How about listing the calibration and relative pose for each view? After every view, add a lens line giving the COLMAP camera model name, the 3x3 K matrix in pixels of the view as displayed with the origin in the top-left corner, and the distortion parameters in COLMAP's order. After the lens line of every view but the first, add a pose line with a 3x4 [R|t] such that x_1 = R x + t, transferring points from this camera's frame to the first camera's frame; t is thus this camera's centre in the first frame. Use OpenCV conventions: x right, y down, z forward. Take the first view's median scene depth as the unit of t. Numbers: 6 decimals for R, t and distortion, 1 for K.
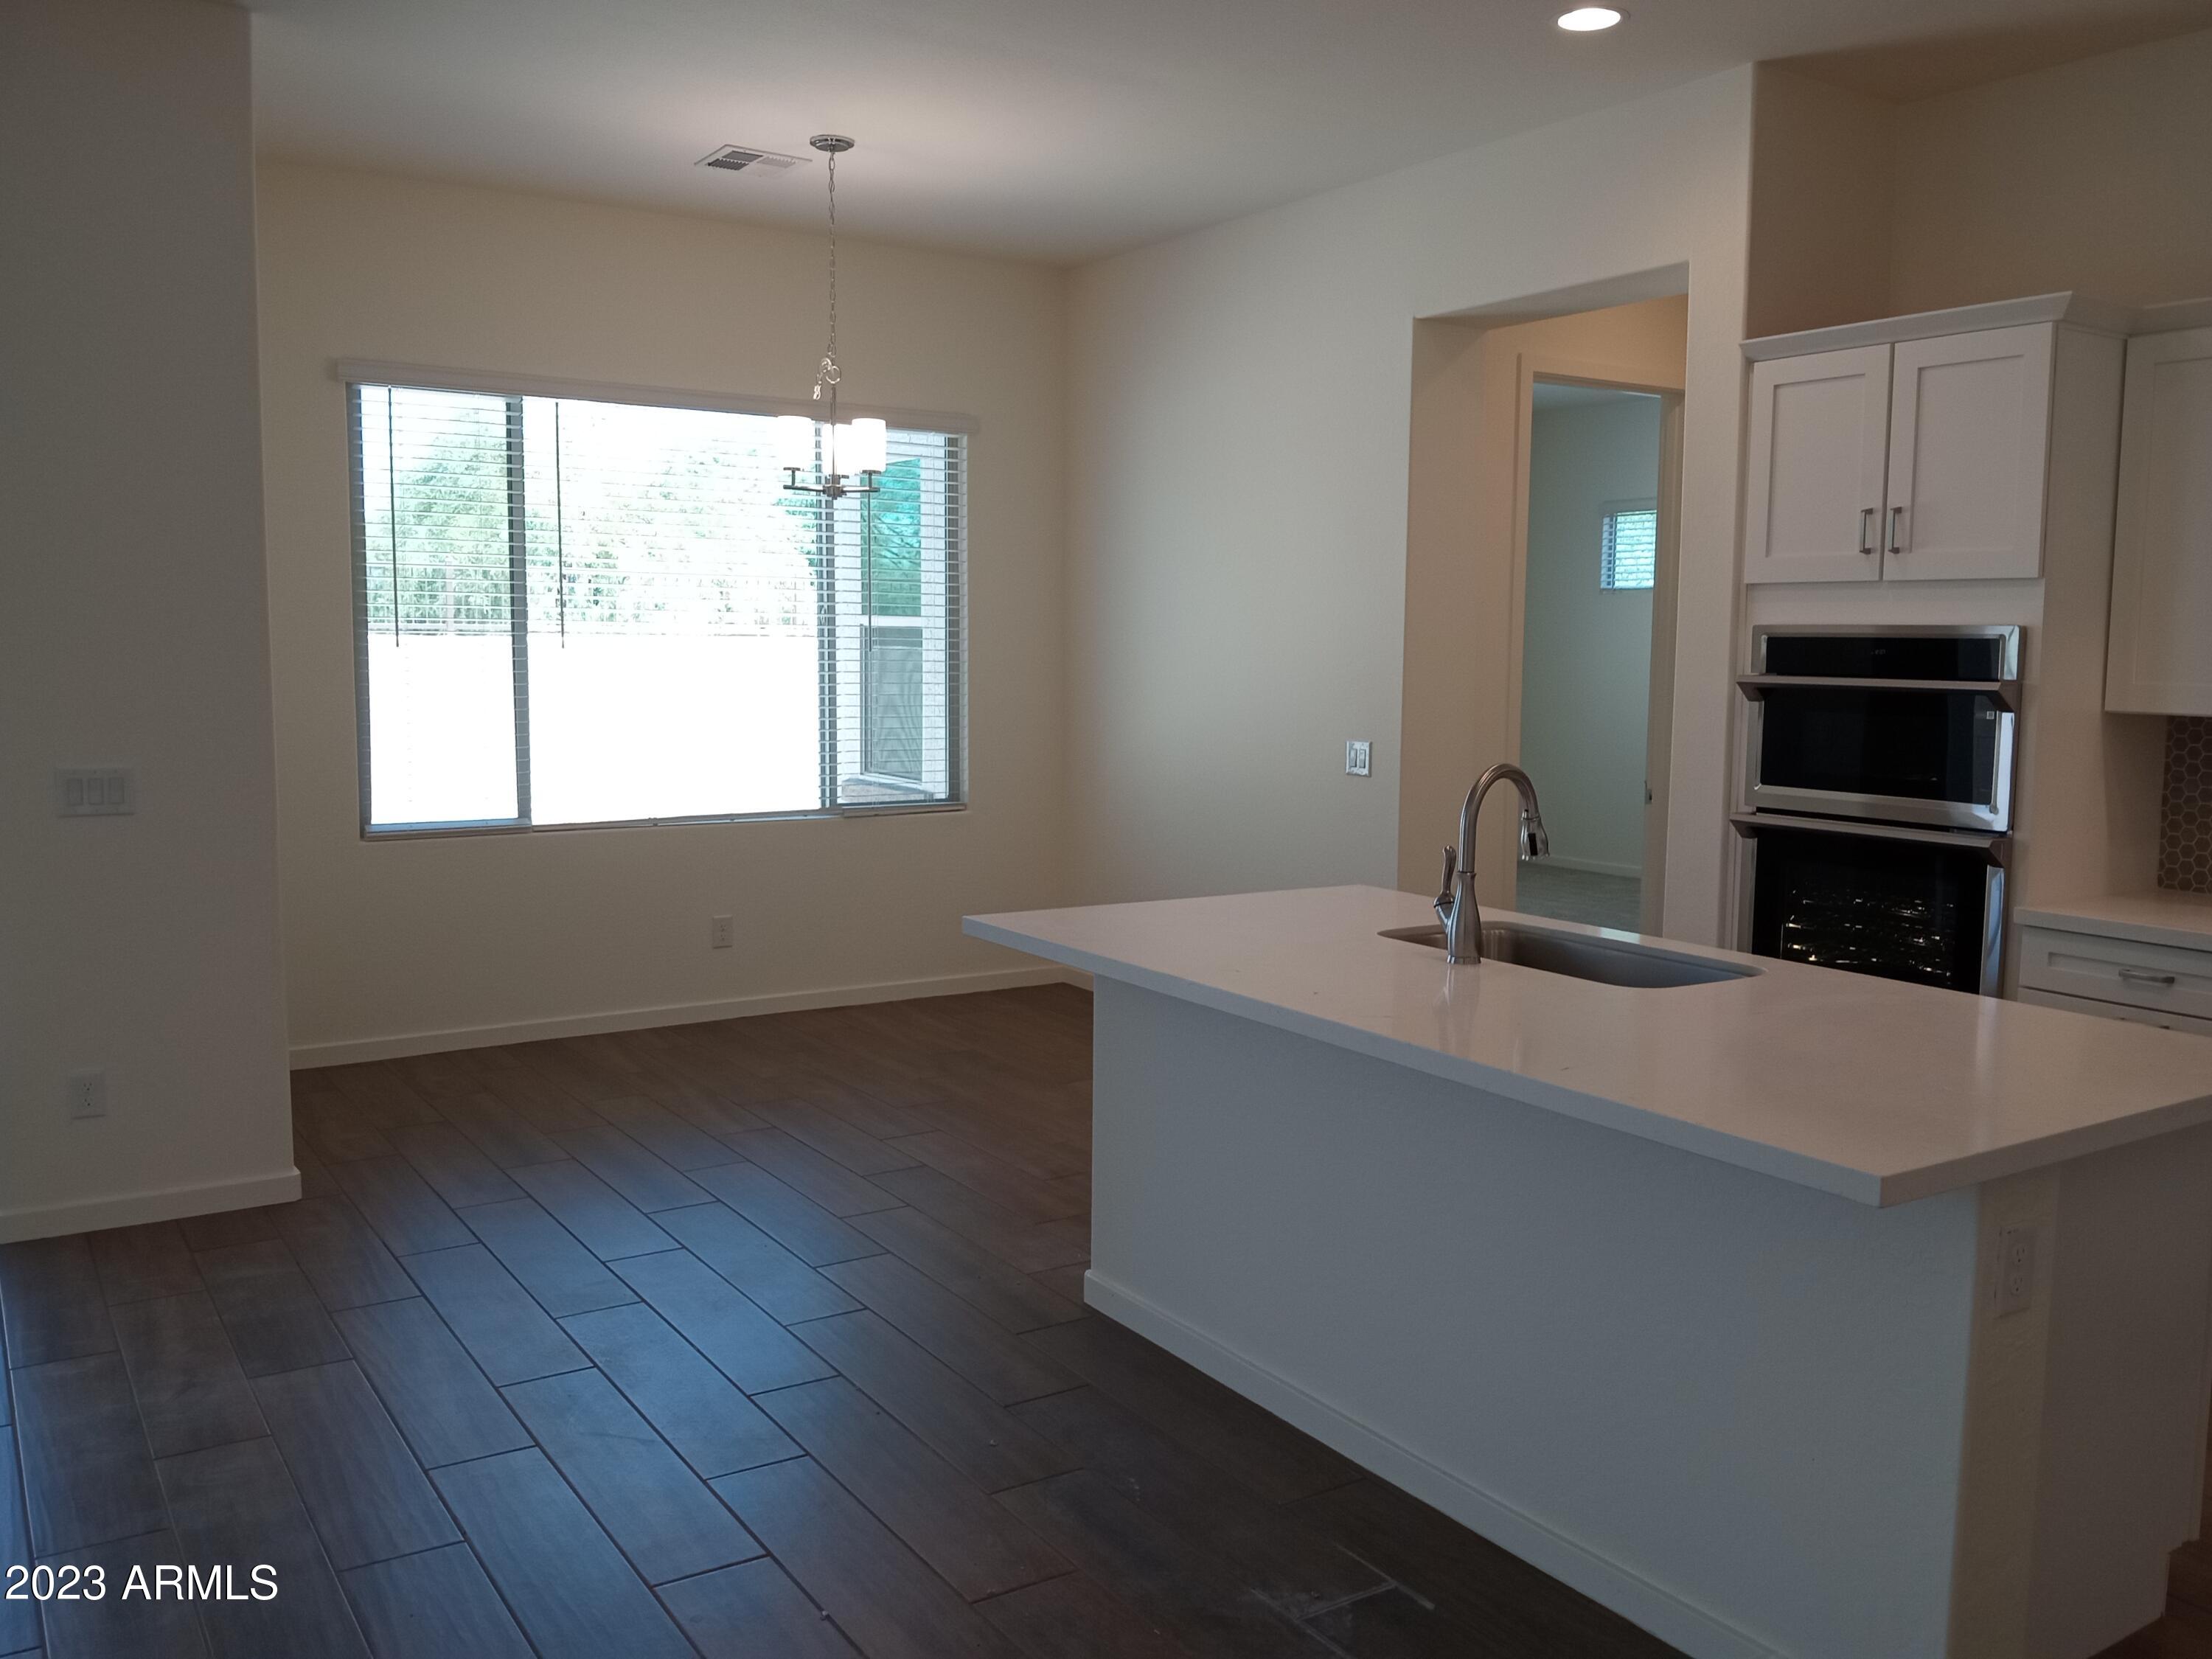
lens RADIAL K [[1822.0, 0, 1118.8], [0, 1822.0, 830.1], [0, 0, 1]] dist [0.122152, -0.241098]
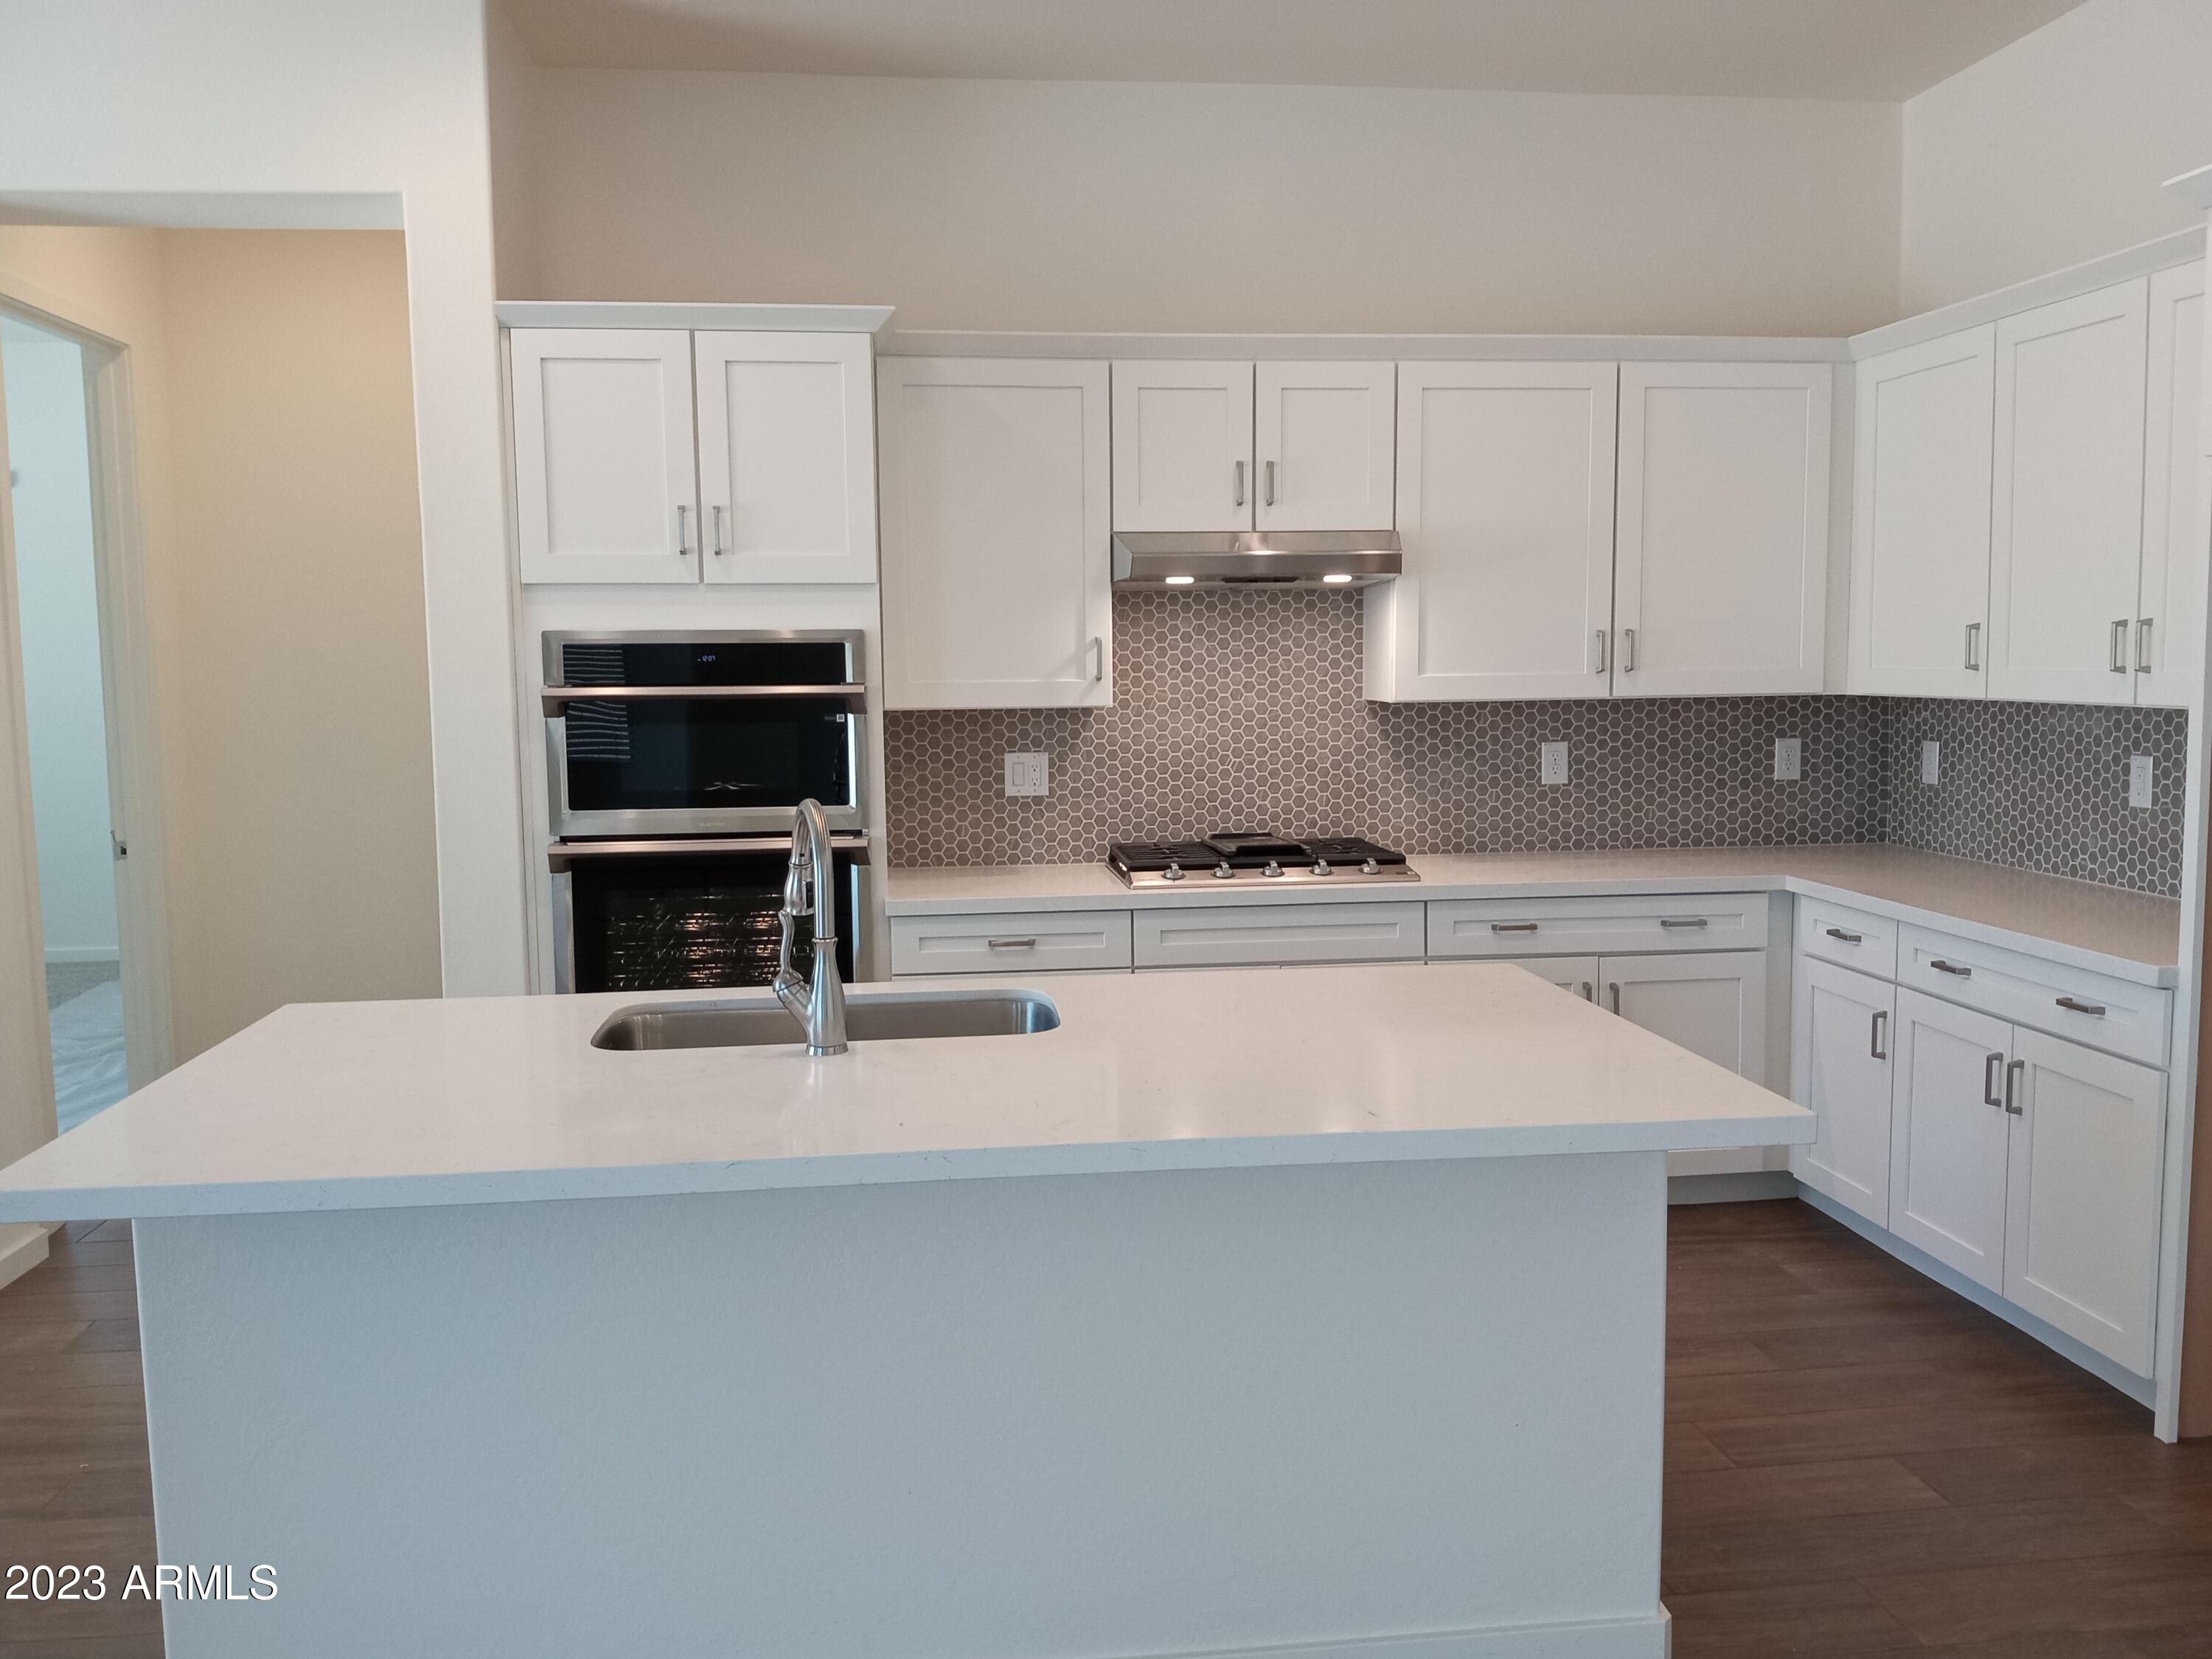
lens RADIAL K [[1822.0, 0, 1118.8], [0, 1822.0, 830.1], [0, 0, 1]] dist [0.122152, -0.241098]
pose [[0.443014, -0.107063, 0.890099, -0.340143], [0.111436, 0.991720, 0.063823, -0.045132], [-0.889562, 0.070915, 0.451276, 0.389755]]
